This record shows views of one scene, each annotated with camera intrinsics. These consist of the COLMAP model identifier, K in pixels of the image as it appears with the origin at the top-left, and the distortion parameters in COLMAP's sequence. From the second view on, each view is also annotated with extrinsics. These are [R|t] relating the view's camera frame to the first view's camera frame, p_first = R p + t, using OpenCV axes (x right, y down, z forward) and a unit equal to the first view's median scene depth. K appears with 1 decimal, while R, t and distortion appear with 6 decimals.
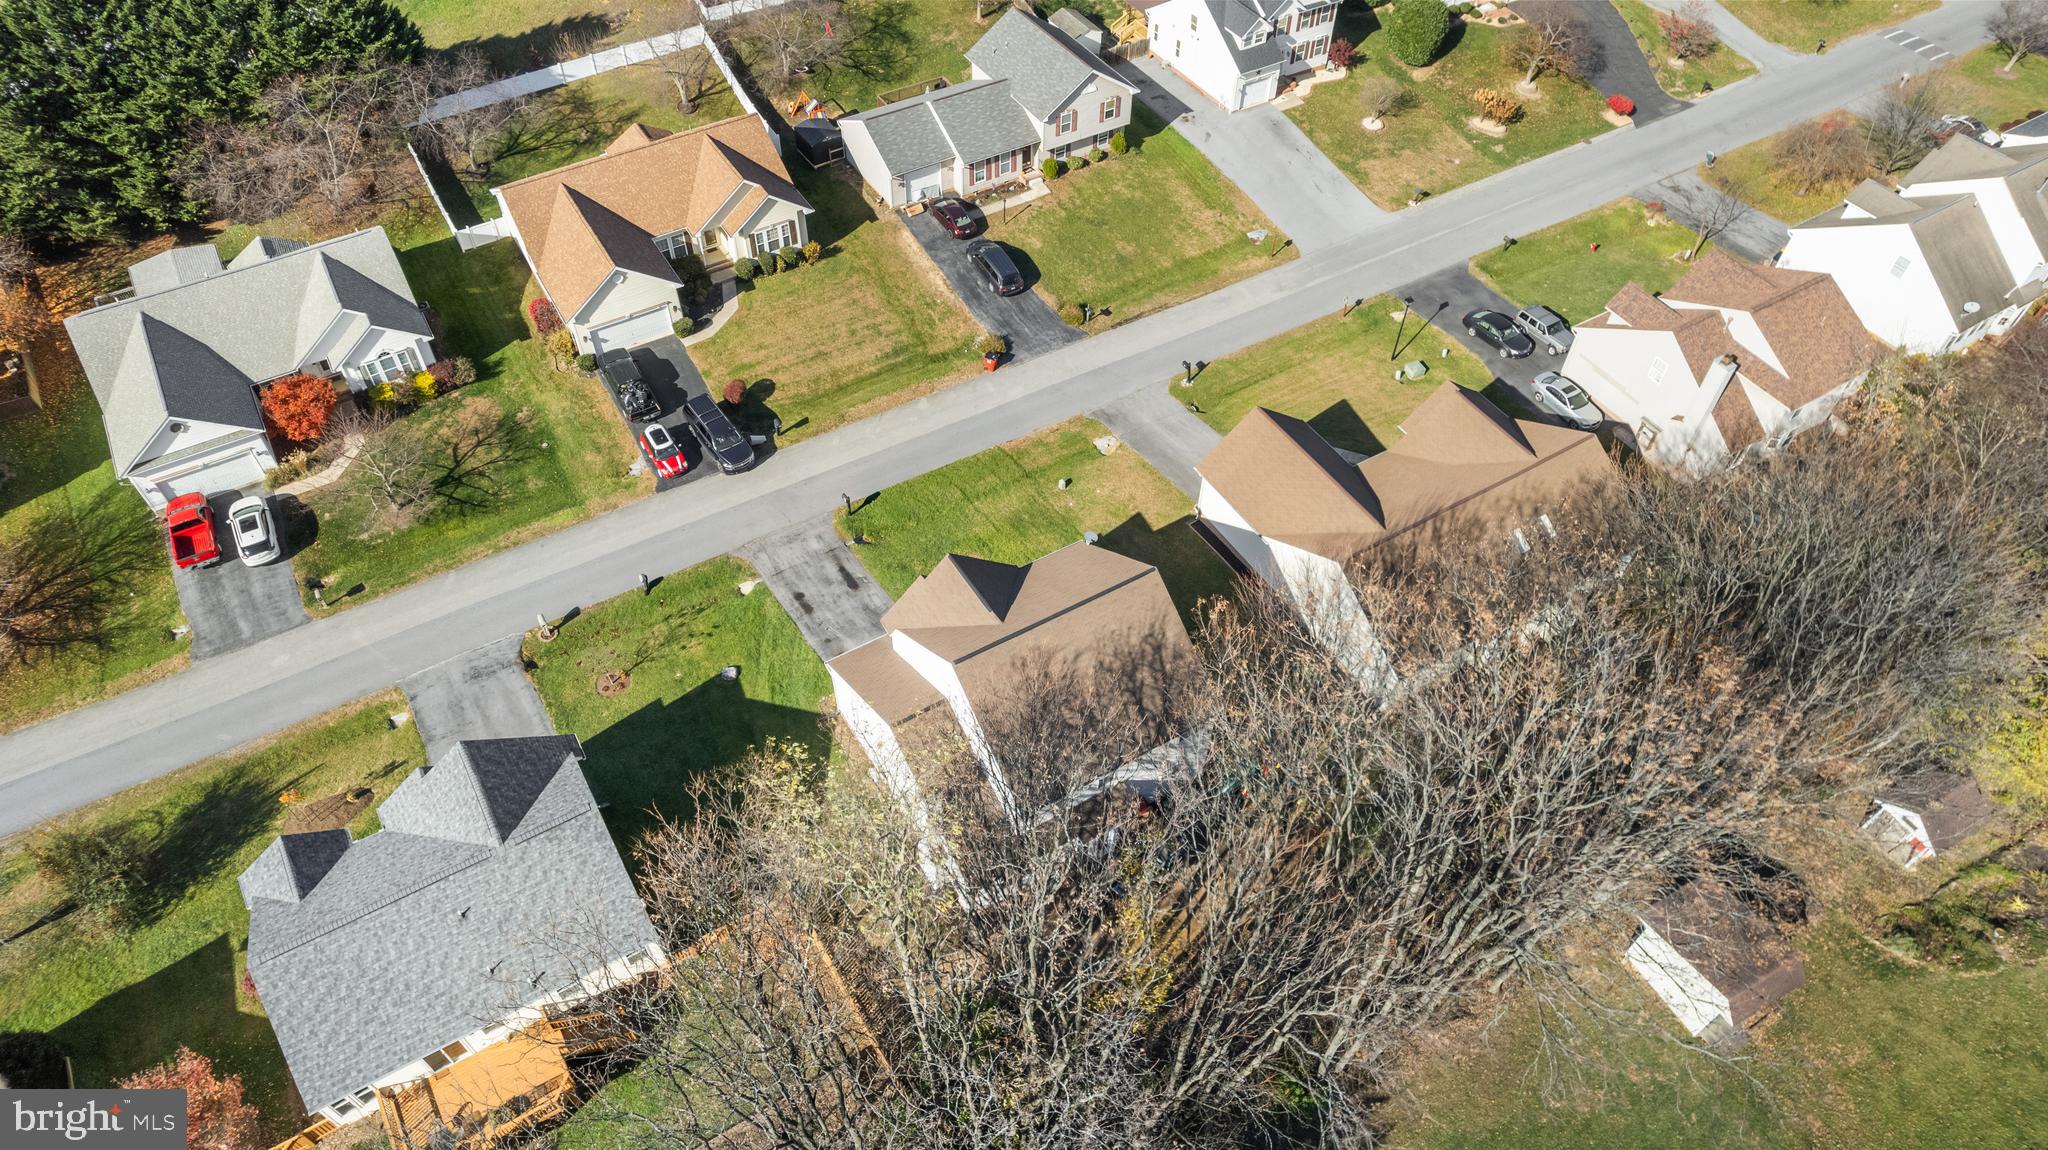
lens RADIAL K [[1316.0, 0, 1024.0], [0, 1316.0, 575.0], [0, 0, 1]] dist [-0.055159, 0.048330]
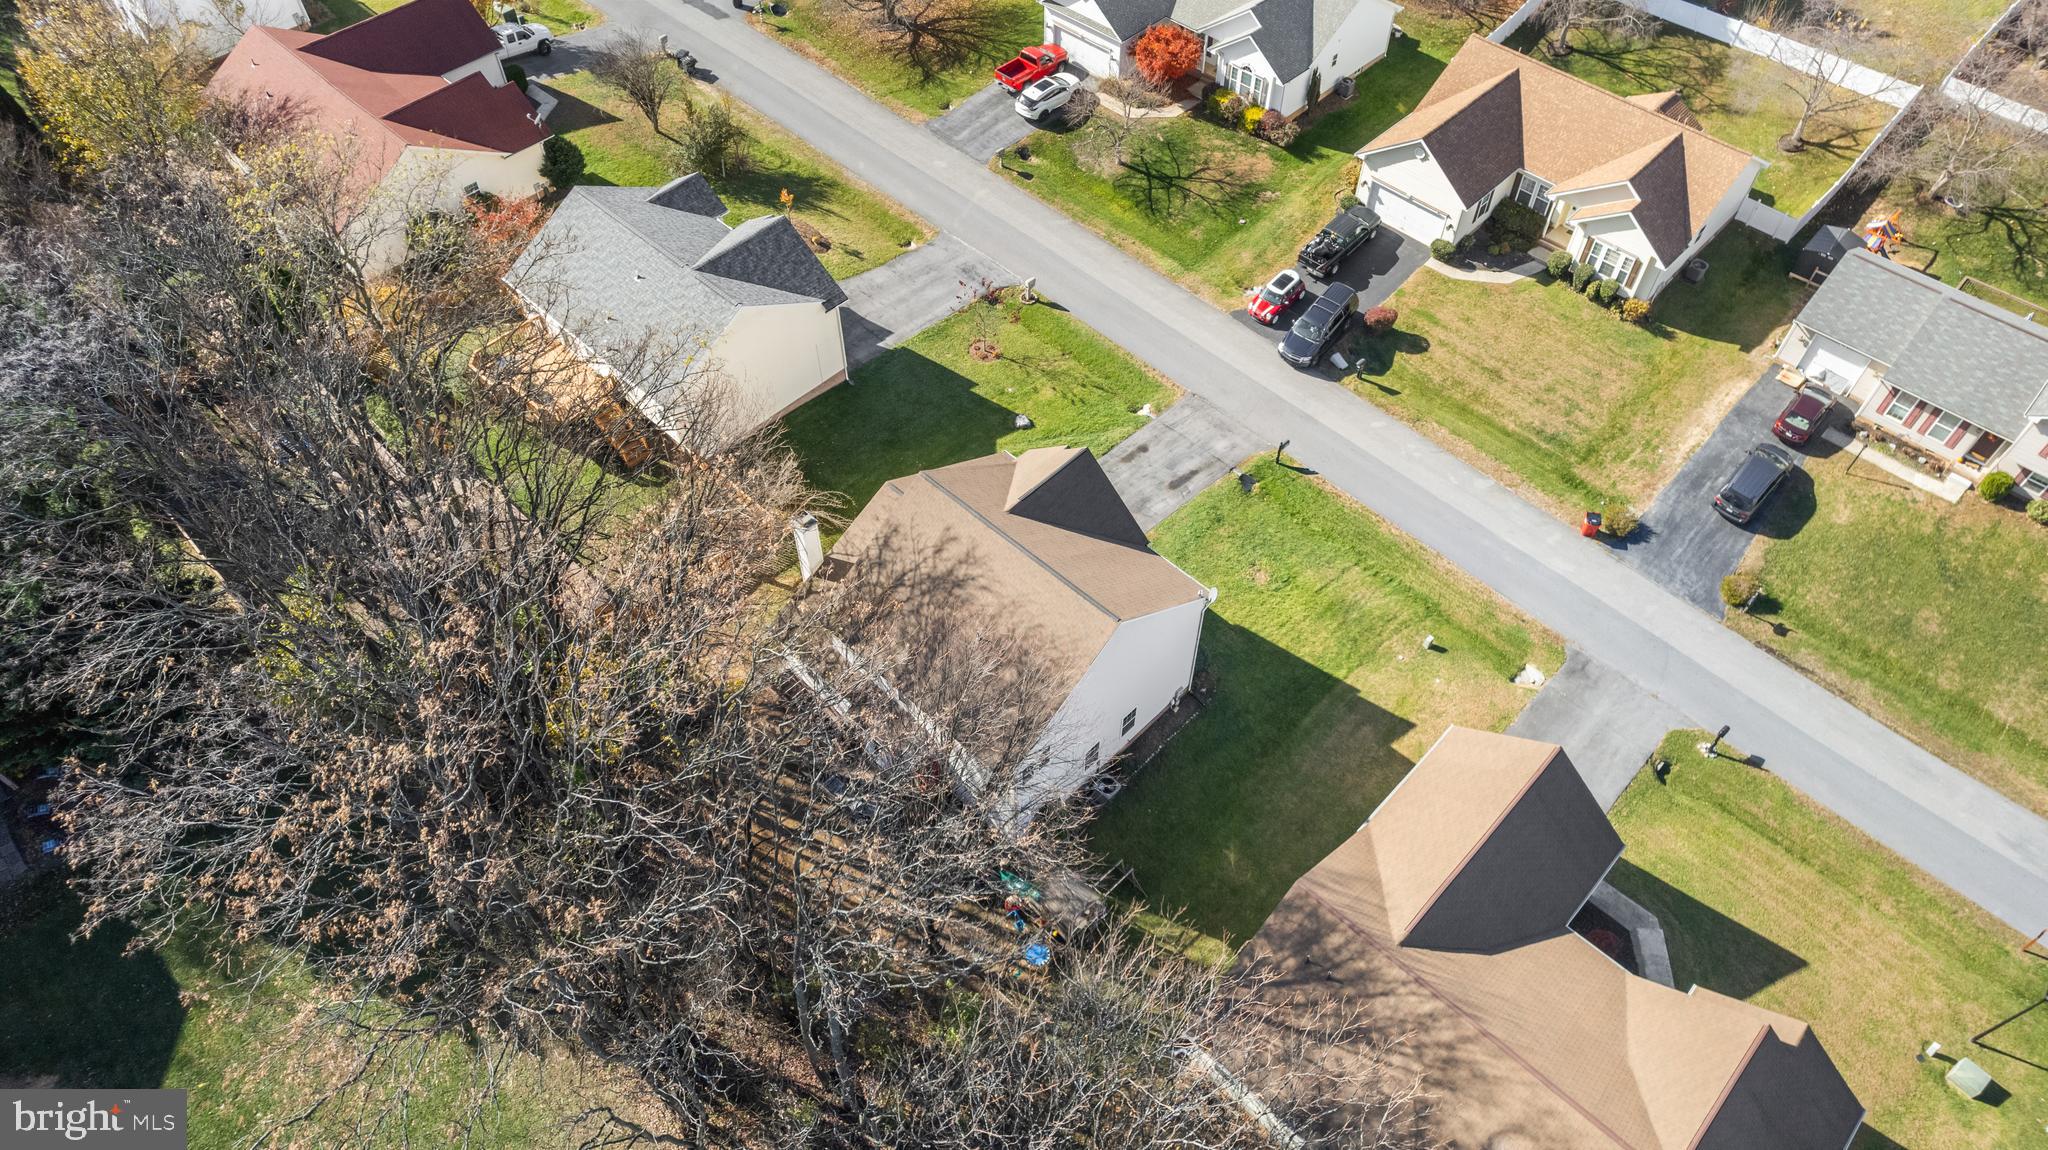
lens RADIAL K [[1316.0, 0, 1024.0], [0, 1316.0, 575.0], [0, 0, 1]] dist [-0.055159, 0.048330]
pose [[0.259638, 0.752543, -0.605200, 0.375429], [-0.738426, 0.558579, 0.377778, -0.191152], [0.622346, 0.348811, 0.700725, 0.271890]]
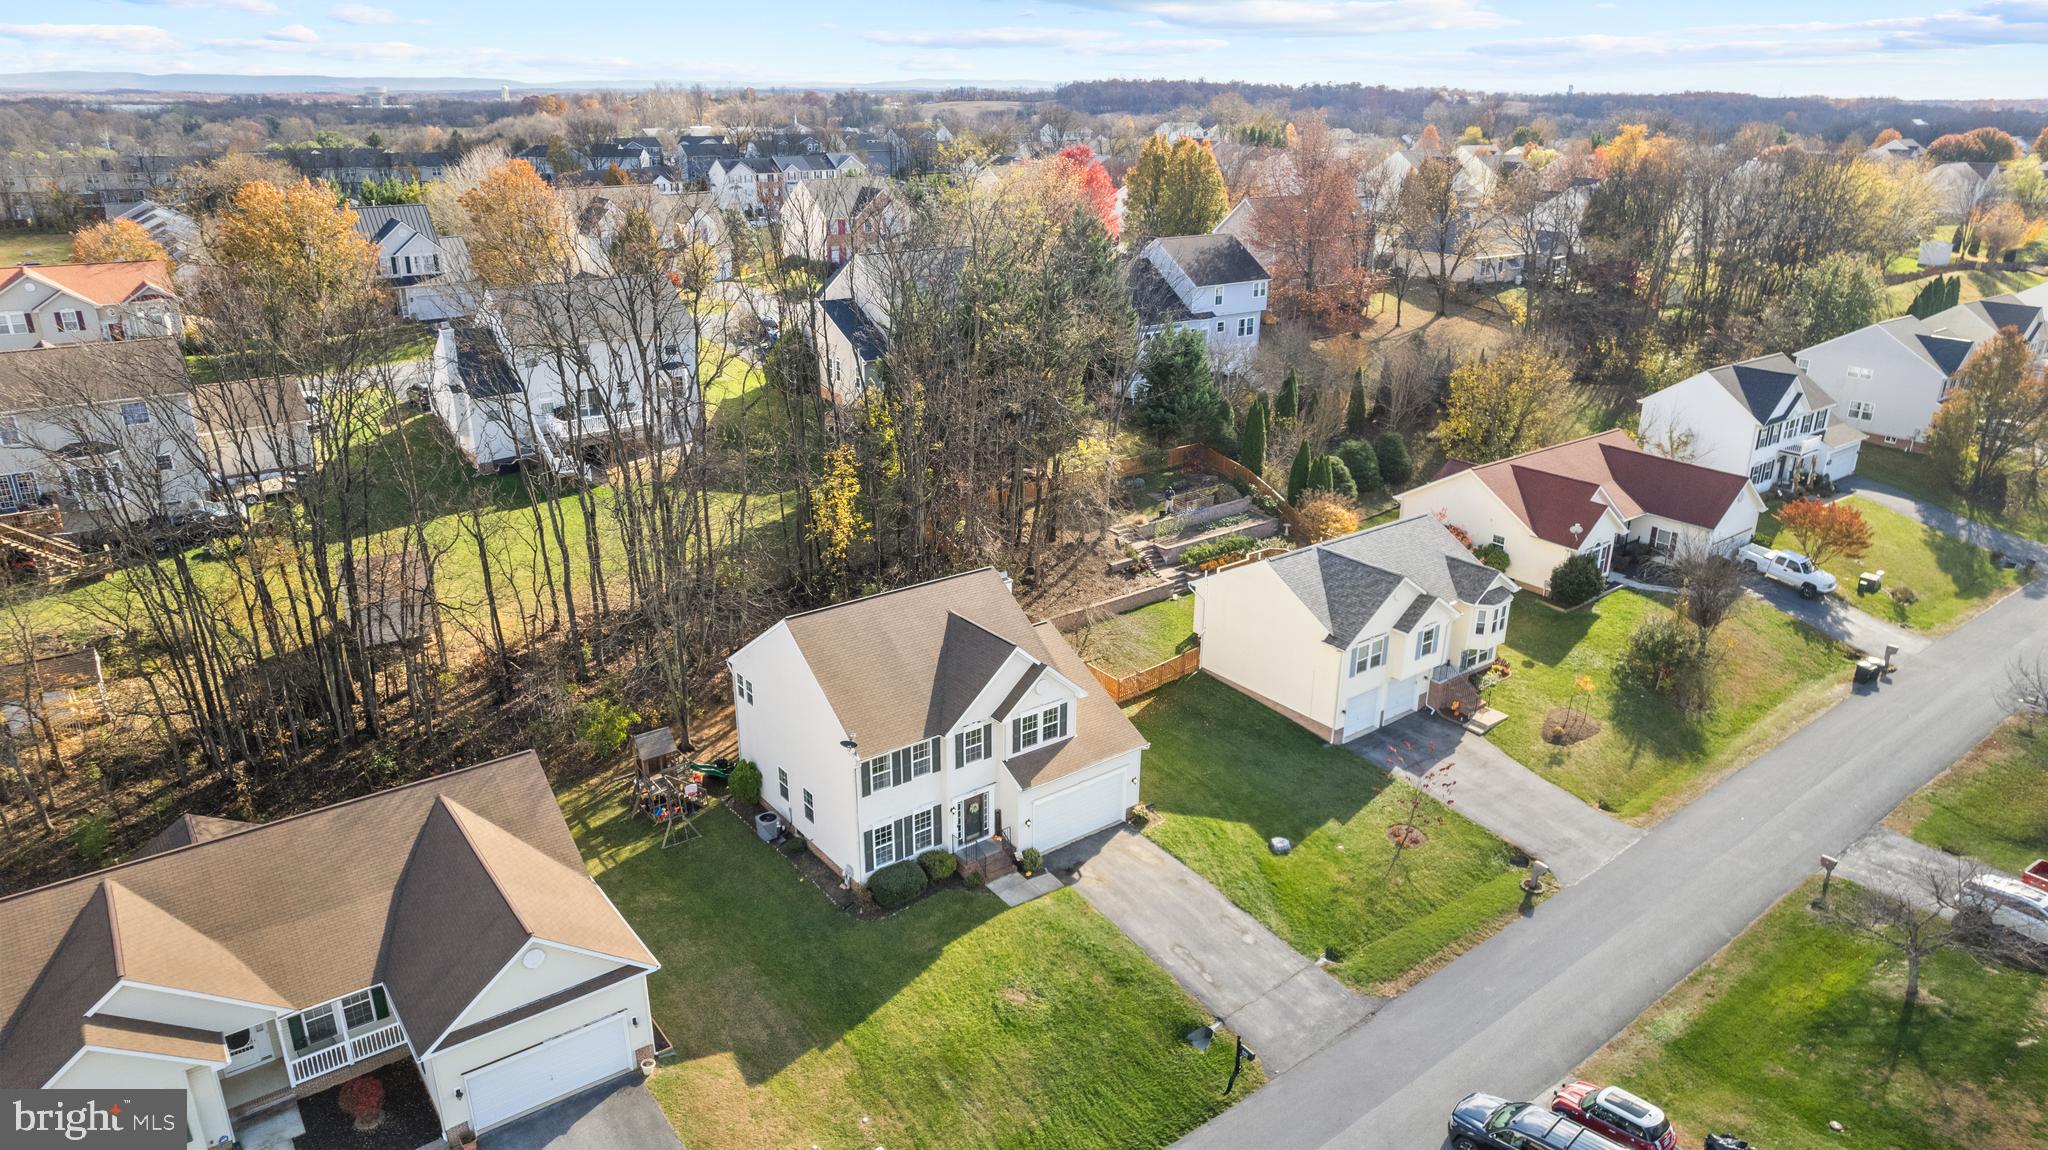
lens RADIAL K [[1316.0, 0, 1024.0], [0, 1316.0, 575.0], [0, 0, 1]] dist [-0.055159, 0.048330]
pose [[-0.994161, 0.020779, -0.105889, 0.020416], [-0.092821, 0.335760, 0.937363, -0.605391], [0.055031, 0.941718, -0.331871, 0.884052]]
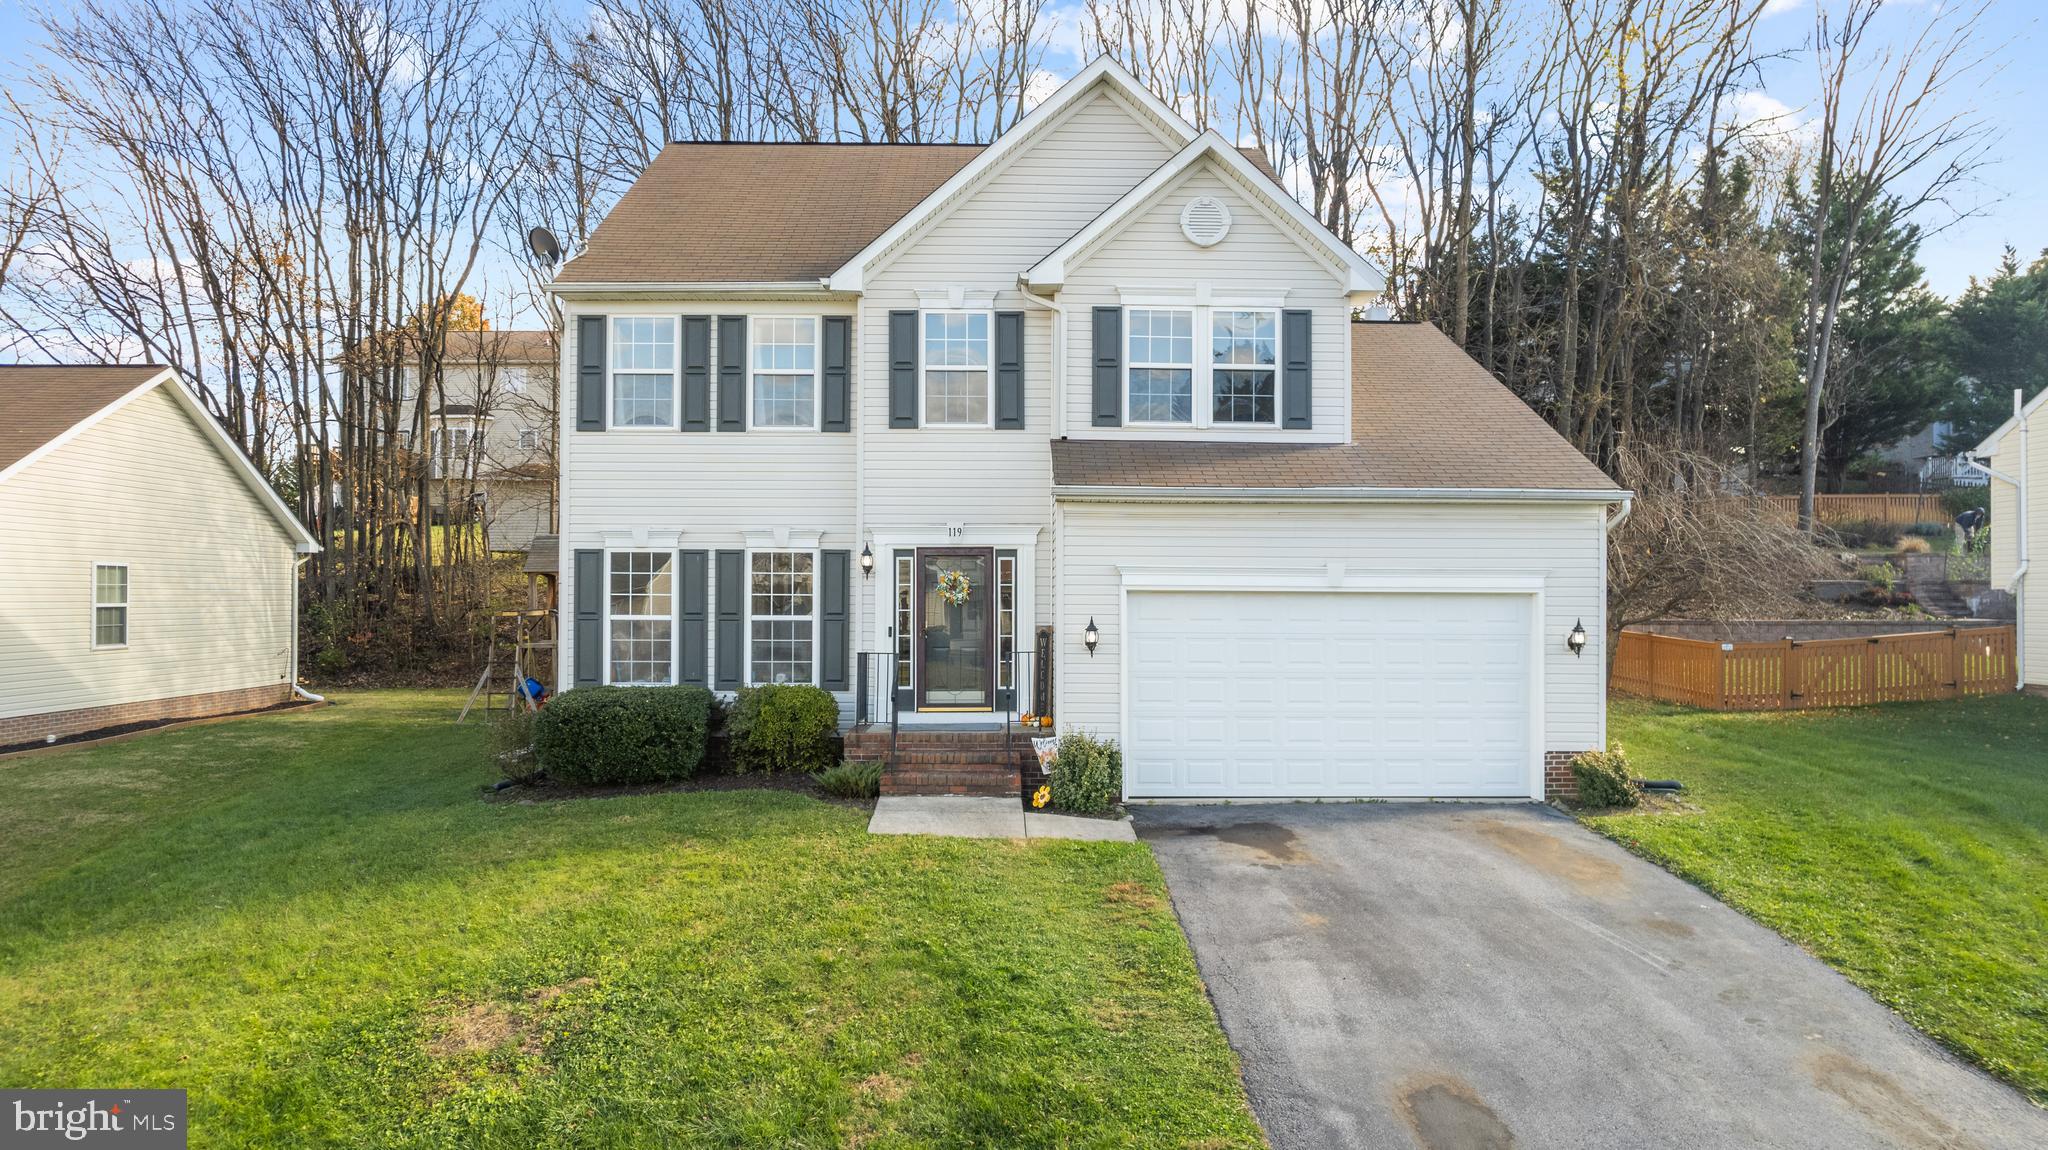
lens RADIAL K [[1316.0, 0, 1024.0], [0, 1316.0, 575.0], [0, 0, 1]] dist [-0.055159, 0.048330]
pose [[-0.867209, -0.006378, 0.497904, -0.130610], [0.371597, 0.657311, 0.655636, -0.094620], [-0.331460, 0.753592, -0.567656, 0.886461]]
